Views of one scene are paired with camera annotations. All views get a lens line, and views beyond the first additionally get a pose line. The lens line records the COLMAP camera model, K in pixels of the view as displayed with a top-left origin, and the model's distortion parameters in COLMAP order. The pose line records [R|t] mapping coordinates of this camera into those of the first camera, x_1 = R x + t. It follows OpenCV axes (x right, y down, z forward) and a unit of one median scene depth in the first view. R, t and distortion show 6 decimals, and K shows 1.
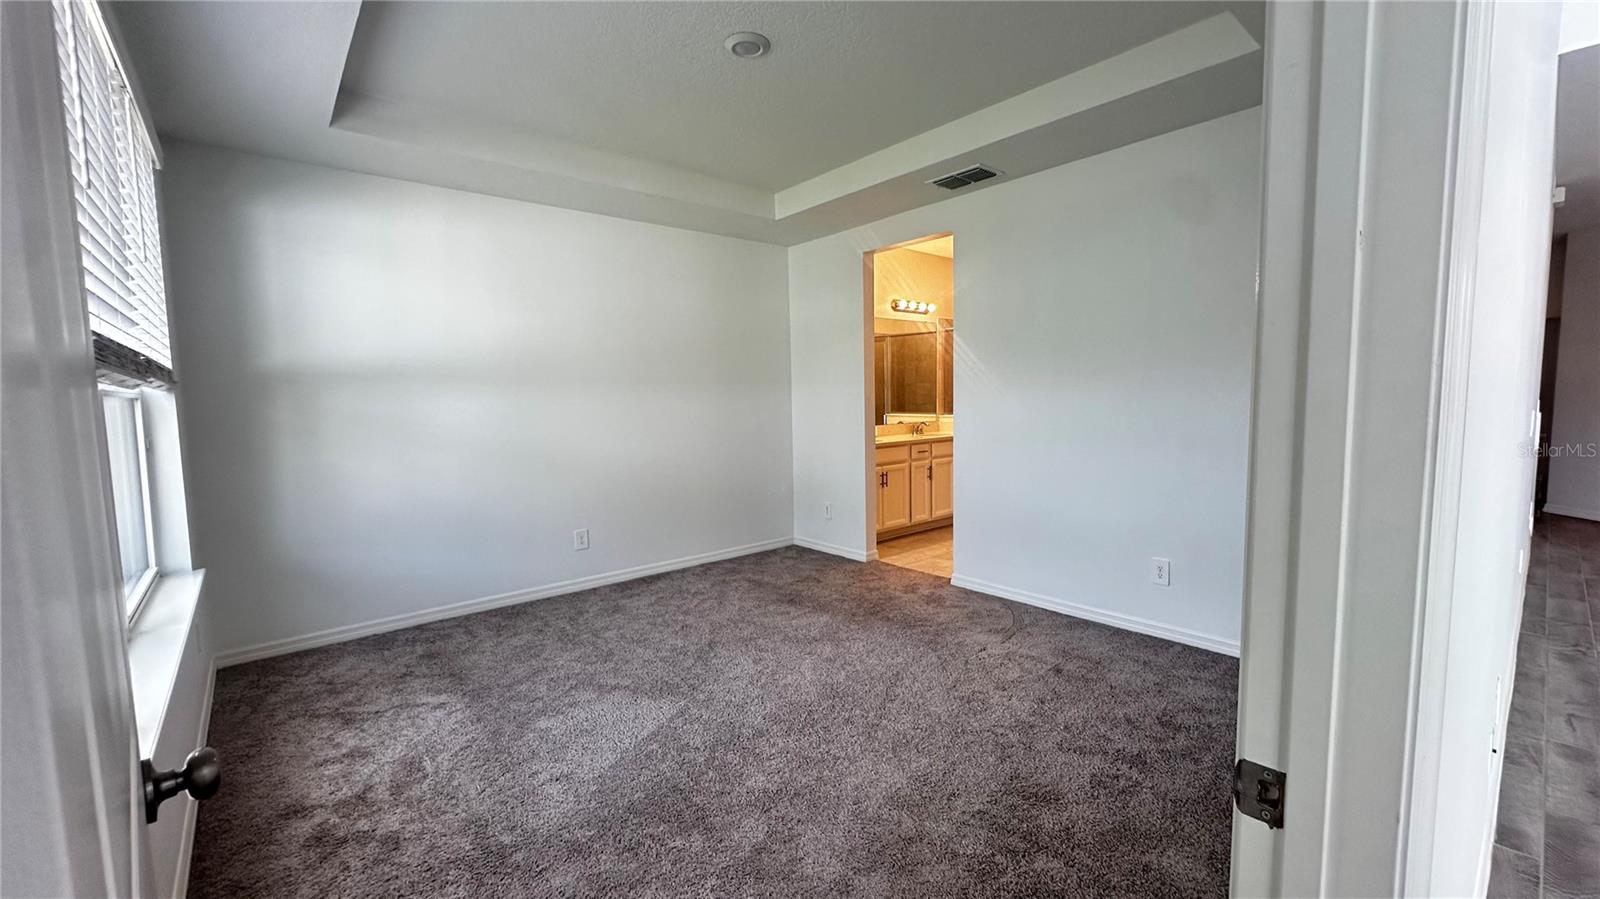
lens RADIAL K [[642.0, 0, 801.0], [0, 642.0, 449.2], [0, 0, 1]] dist [-0.002975, 0.000345]
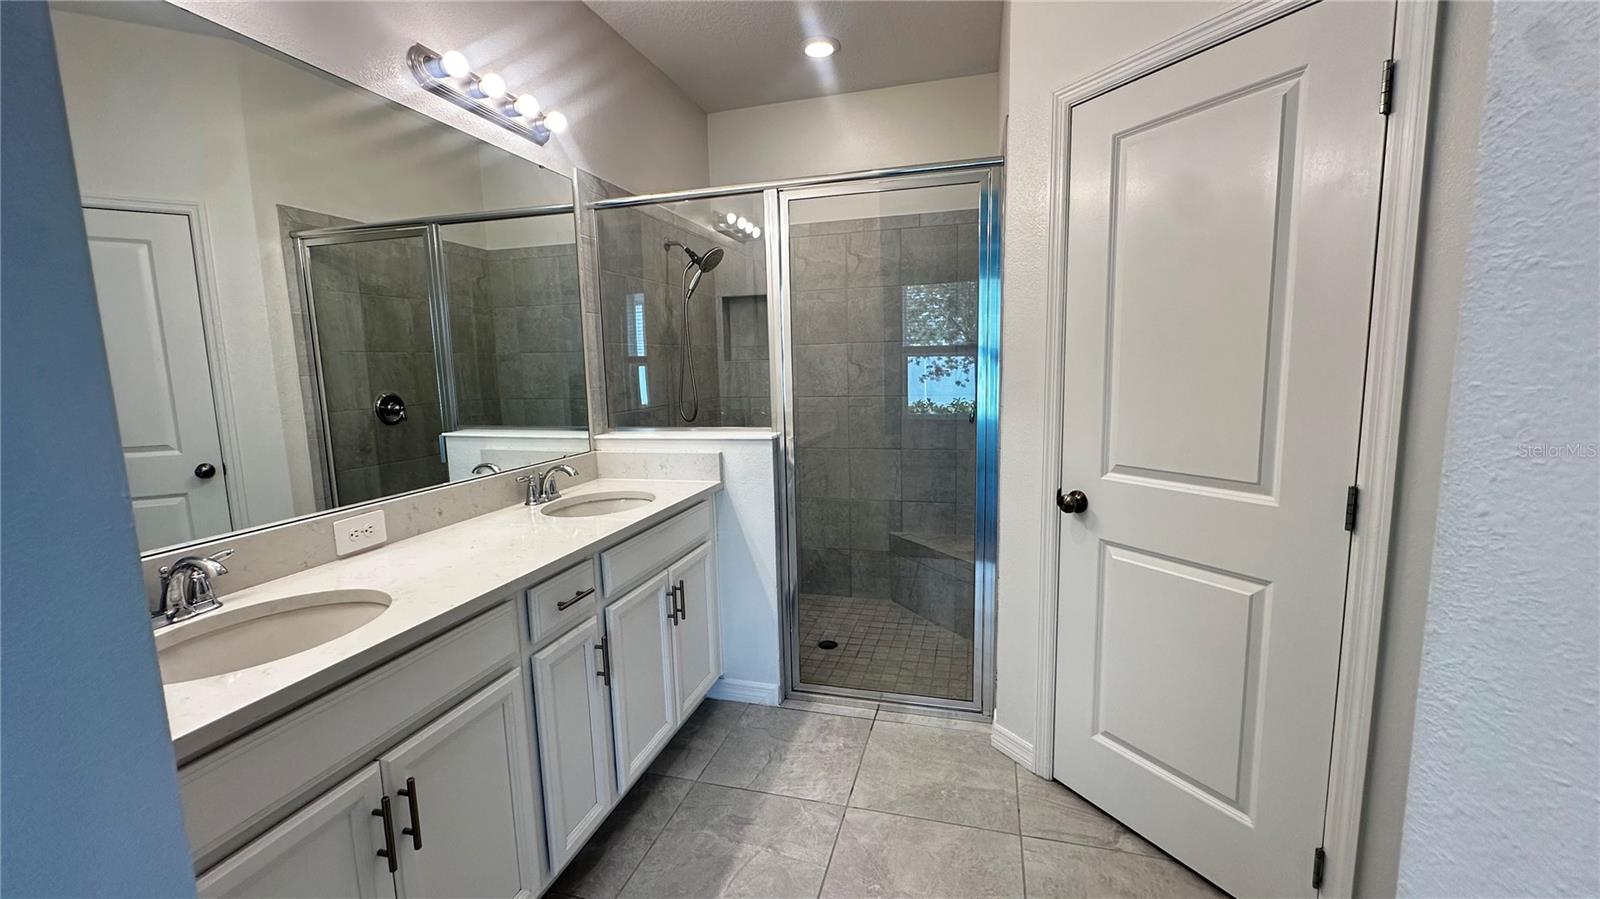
lens RADIAL K [[642.0, 0, 801.0], [0, 642.0, 449.2], [0, 0, 1]] dist [-0.002975, 0.000345]
pose [[0.832788, -0.074574, 0.548547, 0.124123], [0.058513, 0.997192, 0.046735, -0.063558], [-0.550492, -0.006823, 0.834813, 0.712698]]
